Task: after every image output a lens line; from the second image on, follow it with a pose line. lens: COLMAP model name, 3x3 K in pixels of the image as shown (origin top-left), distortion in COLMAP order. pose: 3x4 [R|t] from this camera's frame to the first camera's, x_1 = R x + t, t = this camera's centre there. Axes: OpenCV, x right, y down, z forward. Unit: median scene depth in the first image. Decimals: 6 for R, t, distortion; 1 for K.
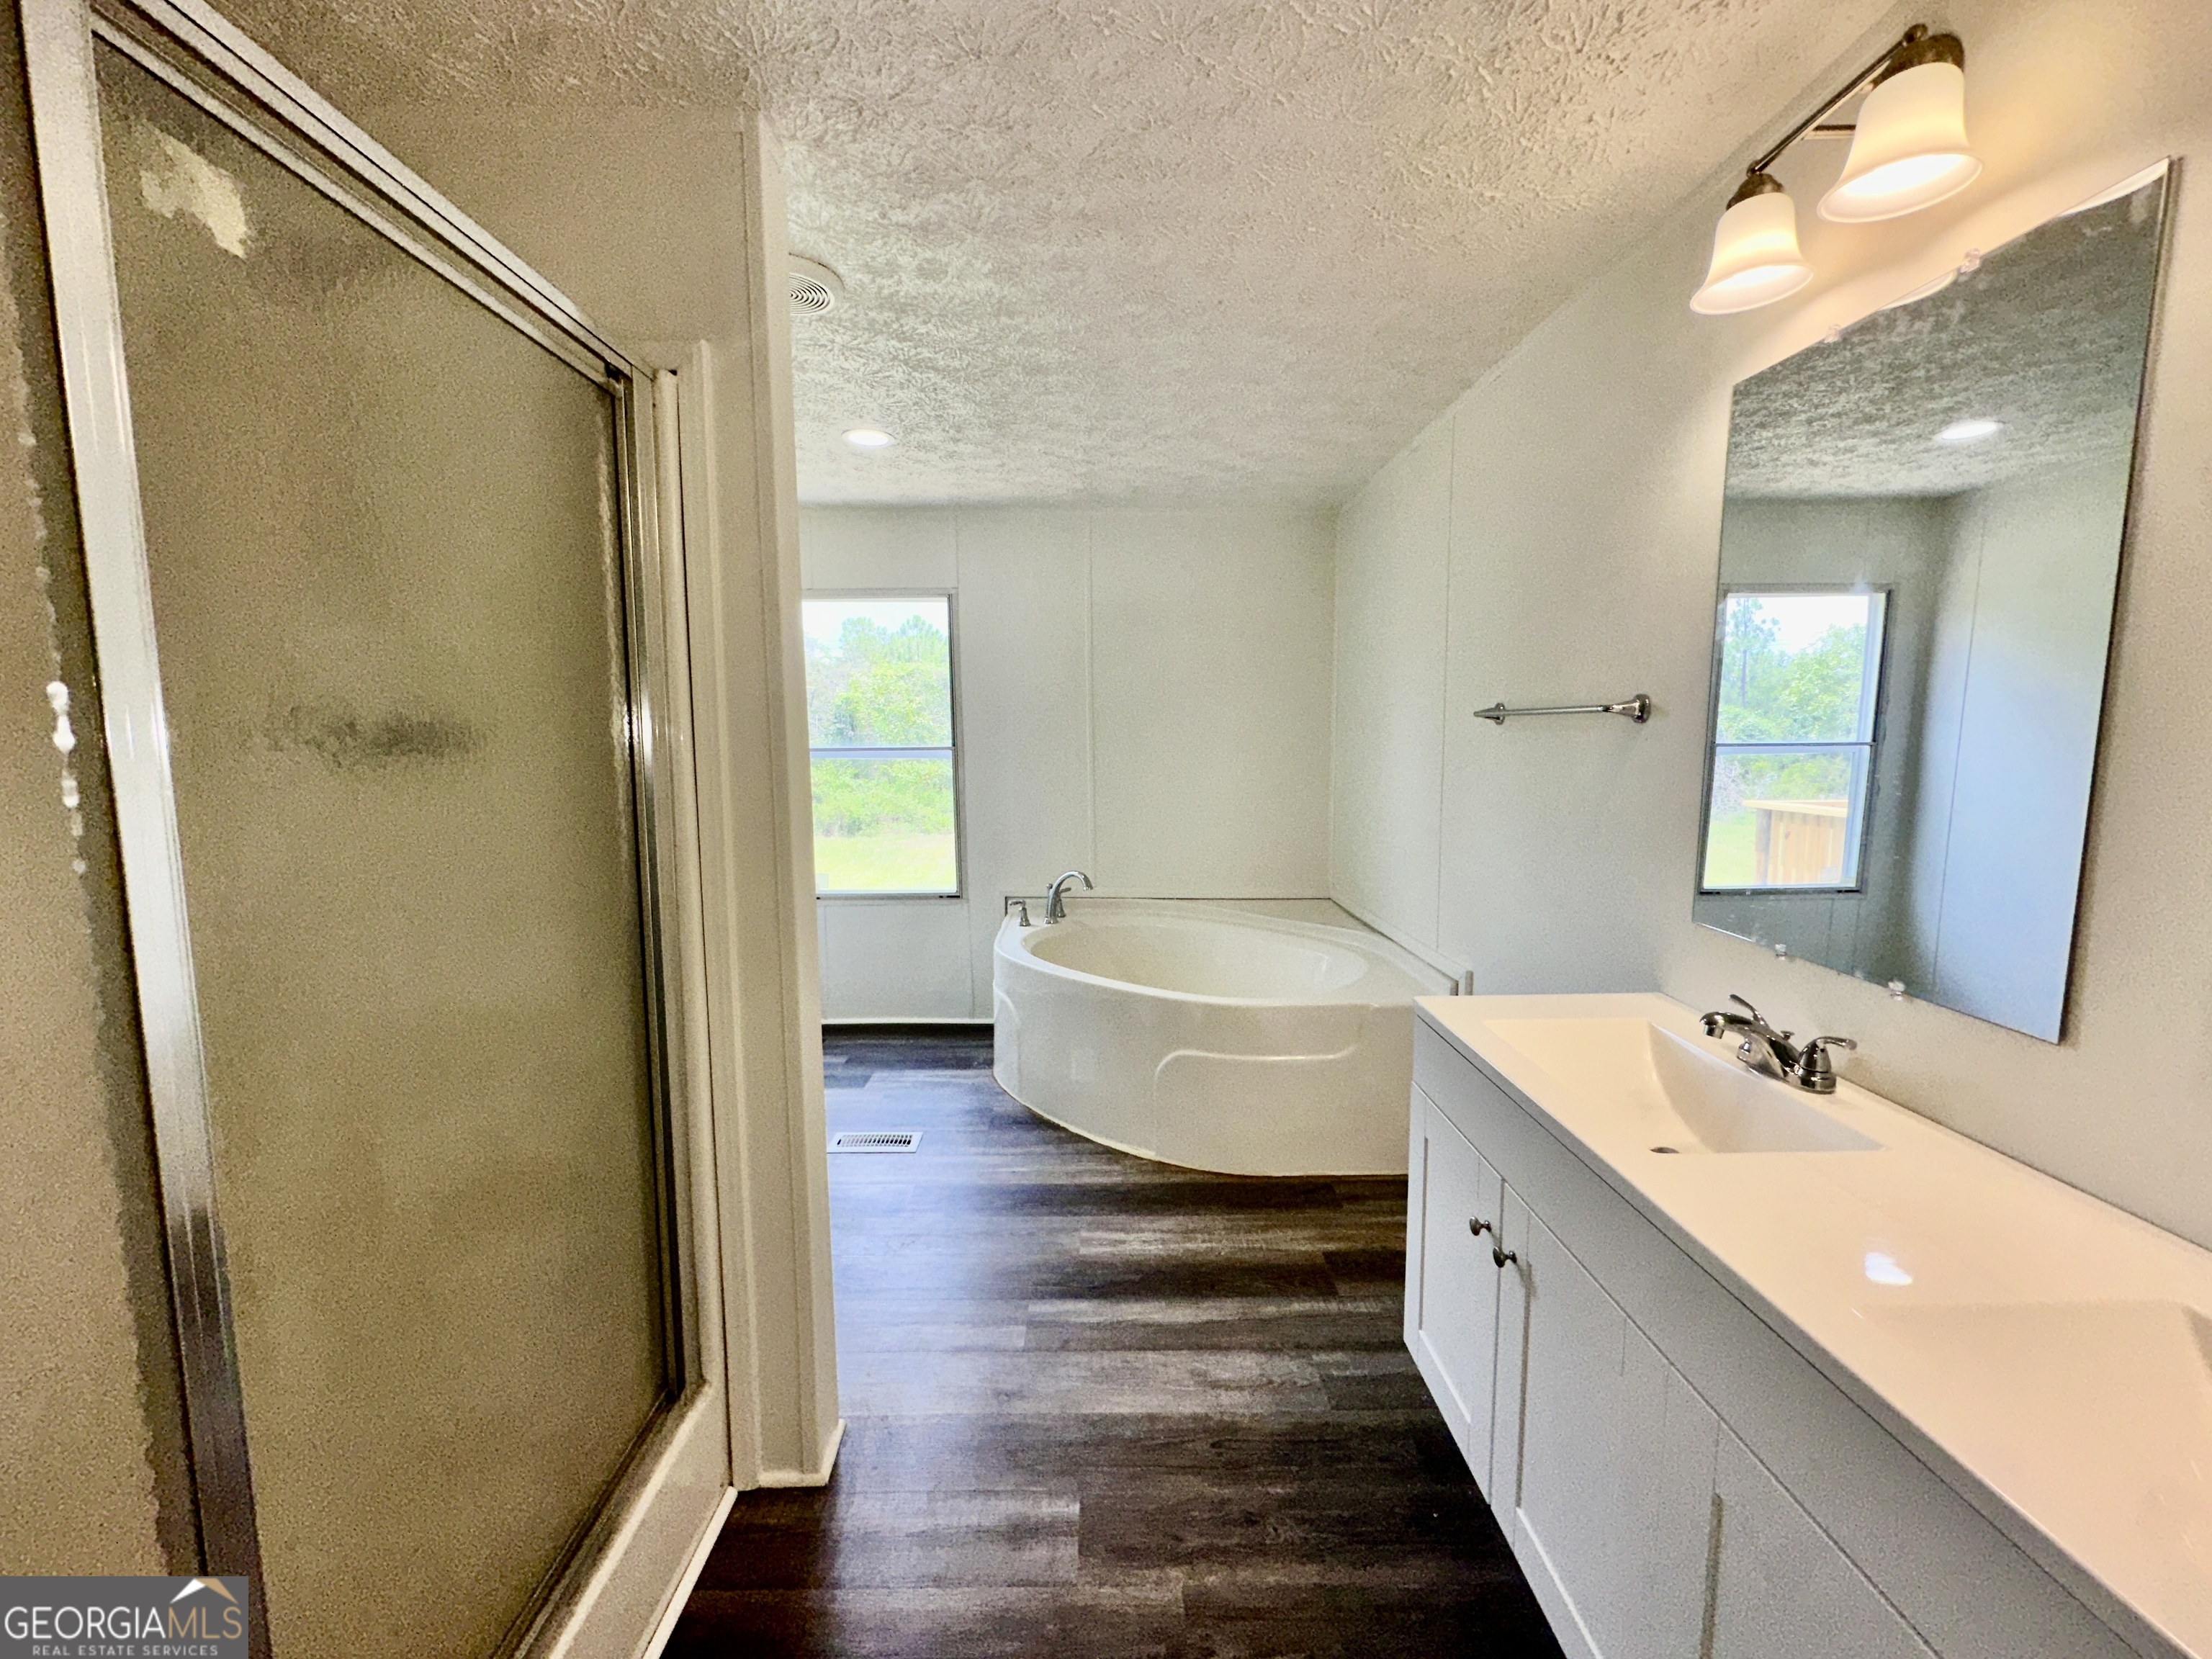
lens RADIAL K [[886.6, 0, 1105.8], [0, 886.6, 828.4], [0, 0, 1]] dist [-0.006469, 0.001198]
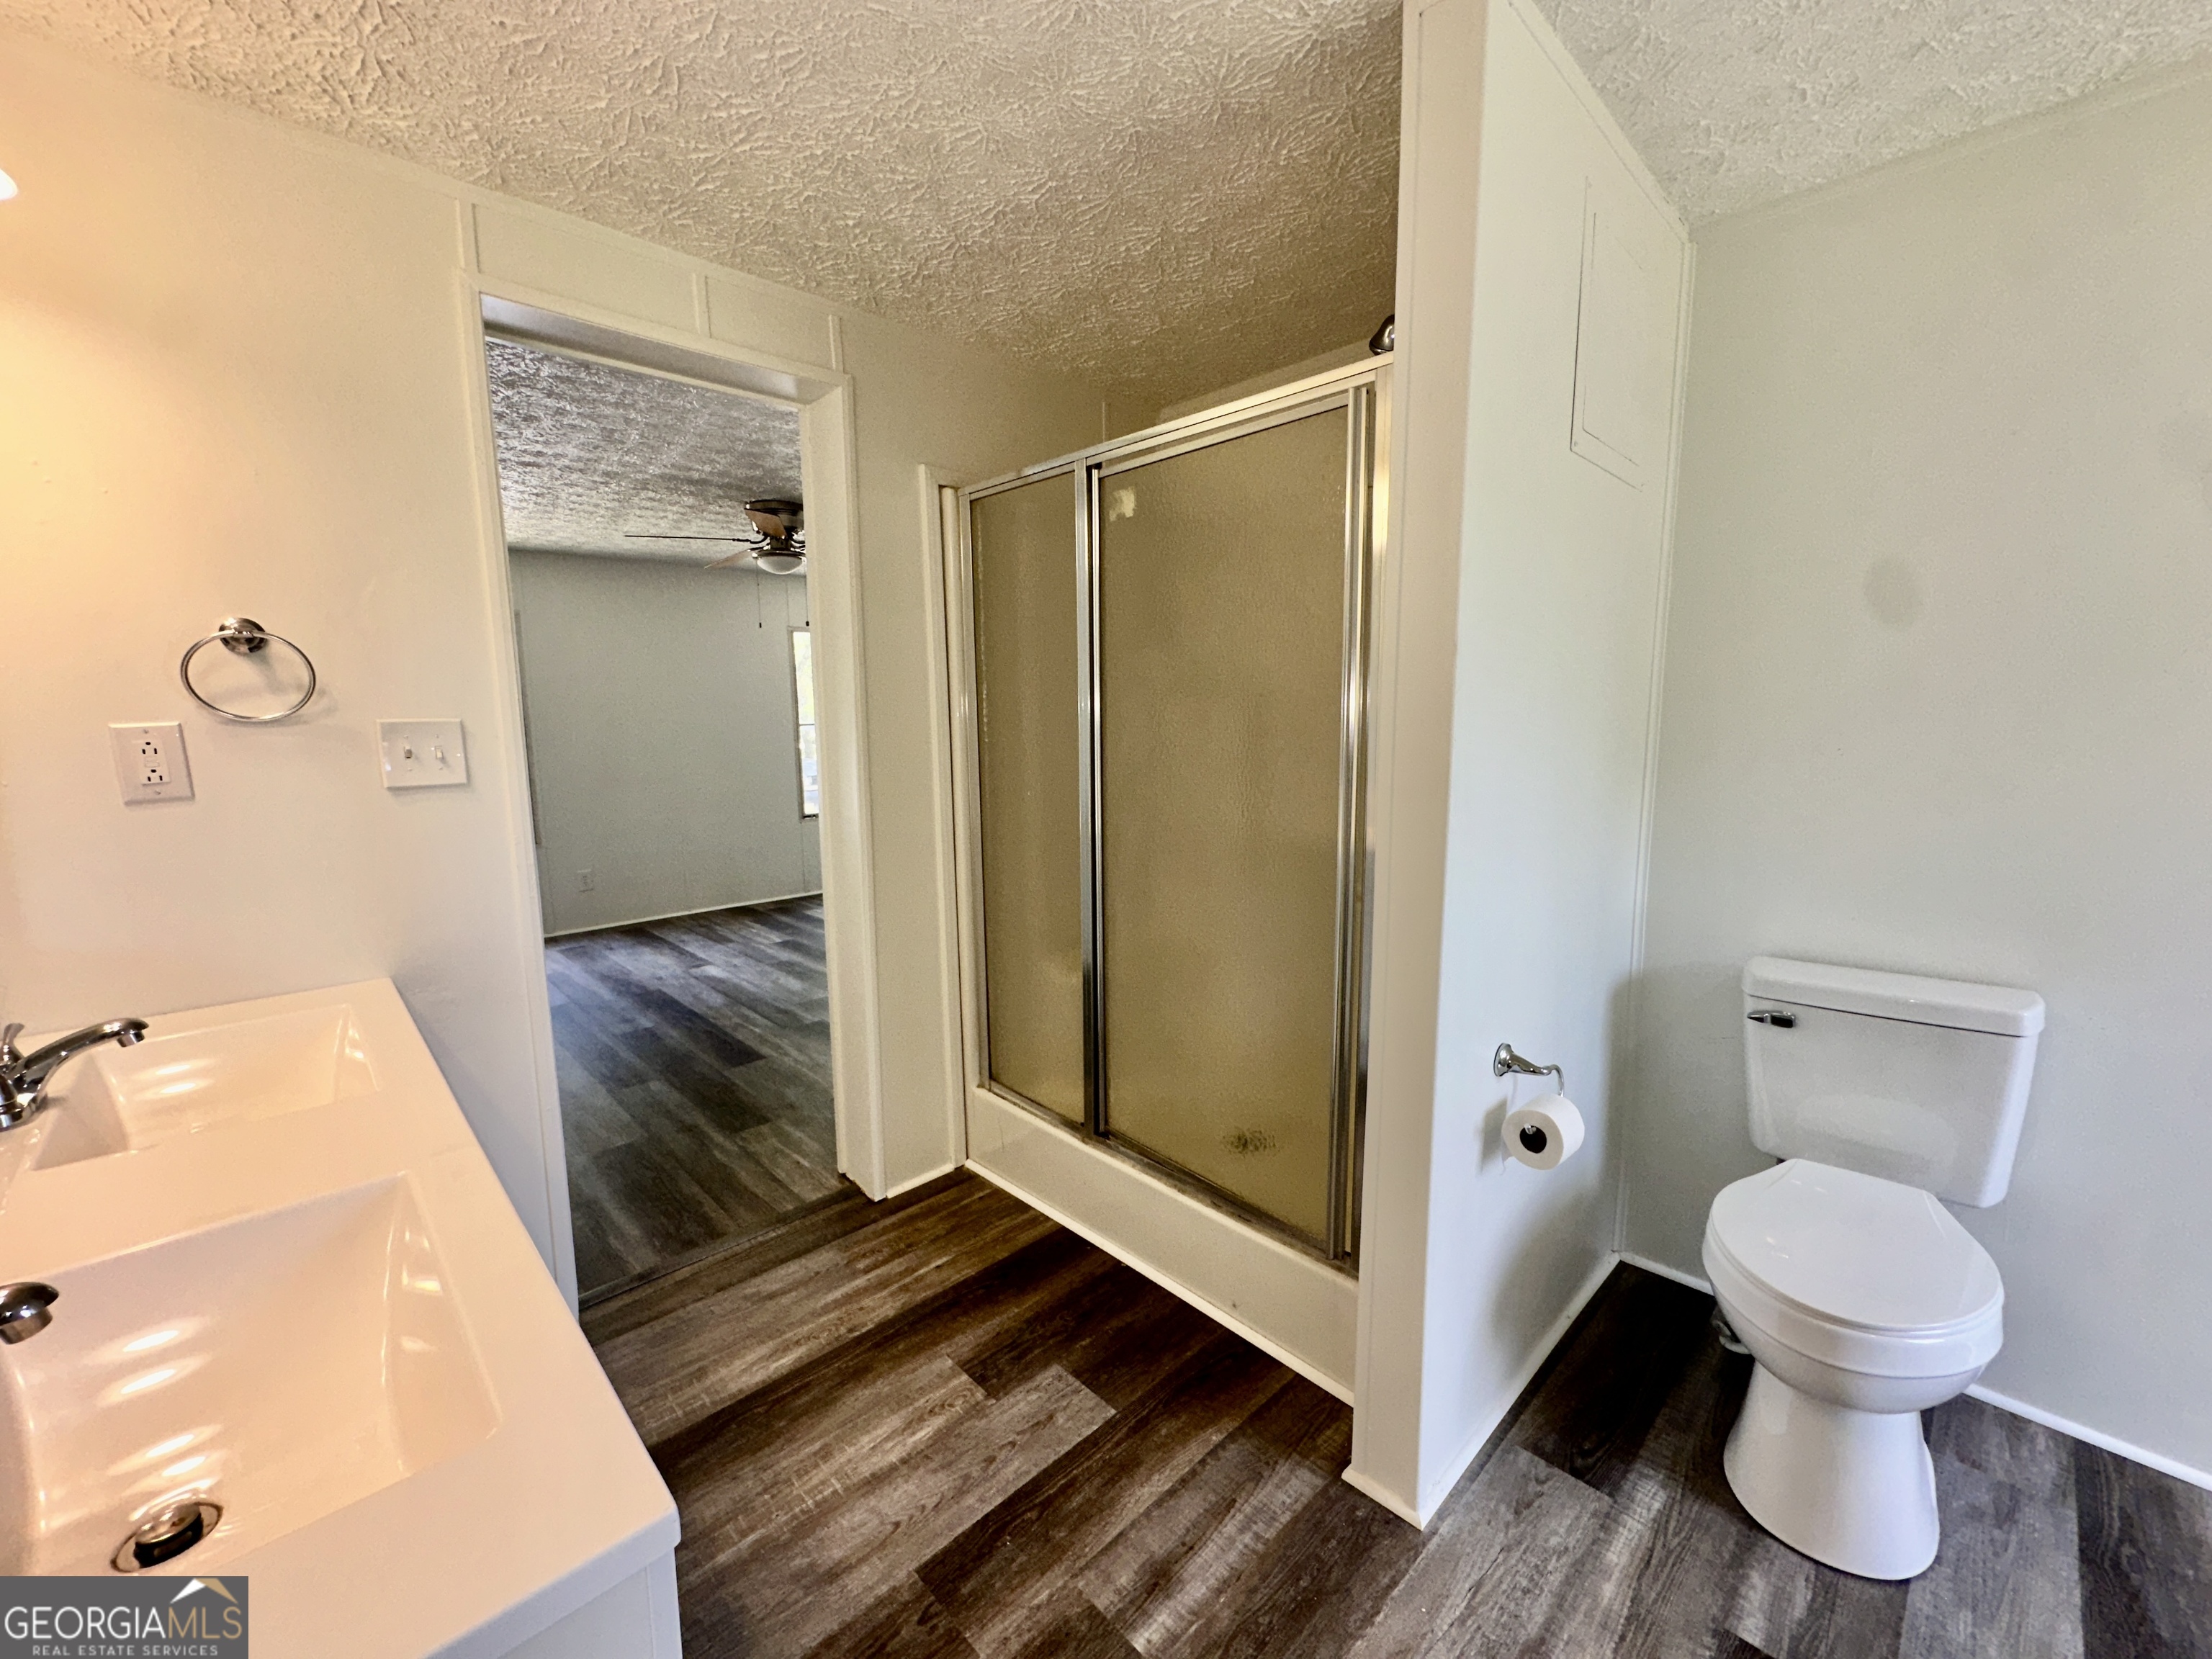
lens RADIAL K [[886.6, 0, 1101.8], [0, 886.6, 827.1], [0, 0, 1]] dist [-0.006469, 0.001198]
pose [[-0.731551, 0.104151, -0.673784, 0.225340], [-0.060640, 0.974407, 0.216459, -0.068616], [0.679085, 0.199209, -0.706513, 0.685156]]
